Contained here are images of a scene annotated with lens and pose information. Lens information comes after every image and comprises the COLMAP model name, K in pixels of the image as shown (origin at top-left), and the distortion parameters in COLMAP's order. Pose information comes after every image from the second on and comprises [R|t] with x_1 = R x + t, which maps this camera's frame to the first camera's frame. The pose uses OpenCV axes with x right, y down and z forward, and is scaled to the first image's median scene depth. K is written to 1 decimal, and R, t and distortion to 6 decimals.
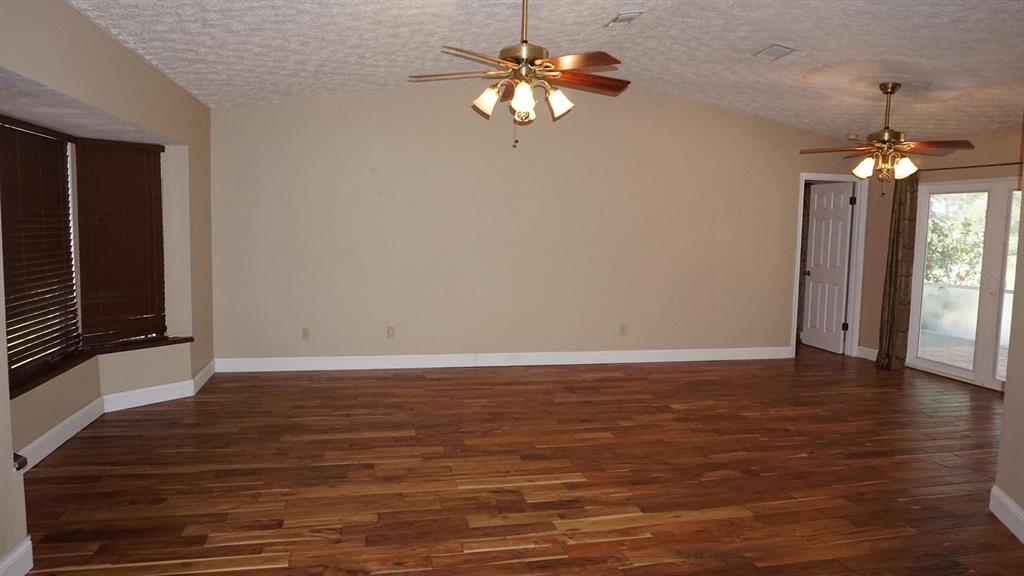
lens RADIAL K [[682.8, 0, 509.6], [0, 682.8, 285.2], [0, 0, 1]] dist [-0.059305, 0.037620]
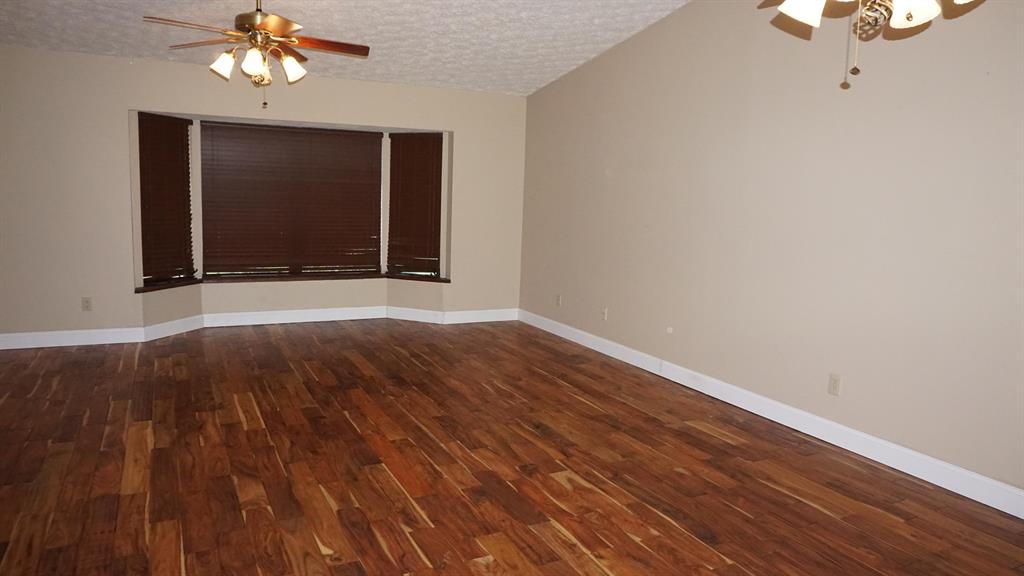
lens RADIAL K [[682.8, 0, 509.6], [0, 682.8, 285.2], [0, 0, 1]] dist [-0.059305, 0.037620]
pose [[0.248939, 0.121914, -0.960816, 1.023251], [-0.119276, 0.988353, 0.094505, -0.062131], [0.961147, 0.091077, 0.260581, 0.968228]]
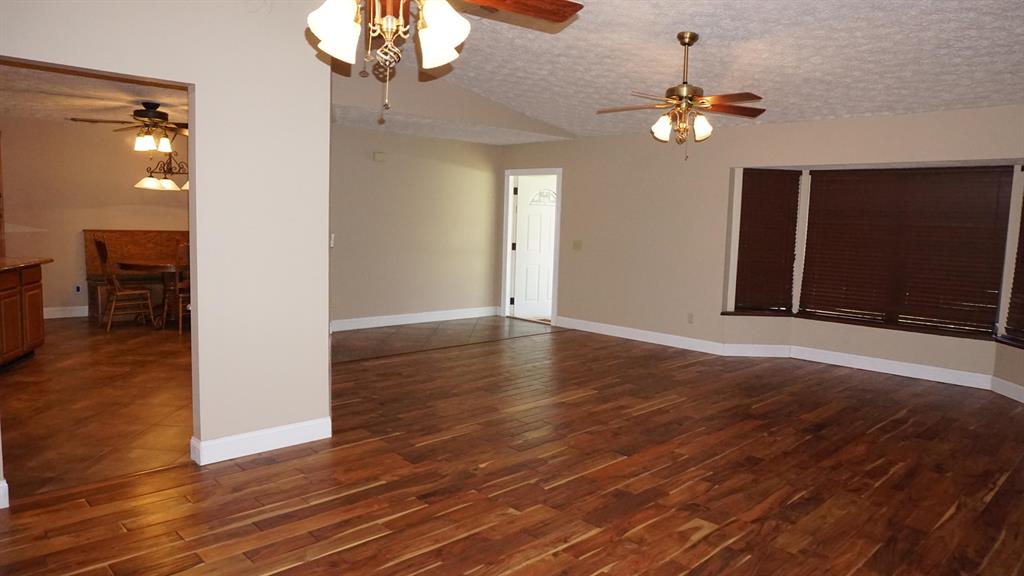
lens RADIAL K [[682.8, 0, 509.6], [0, 682.8, 285.2], [0, 0, 1]] dist [-0.059305, 0.037620]
pose [[-0.854021, 0.013042, -0.520075, 0.862653], [-0.087015, 0.982022, 0.167514, -0.135191], [0.512910, 0.188314, -0.837533, 1.709955]]
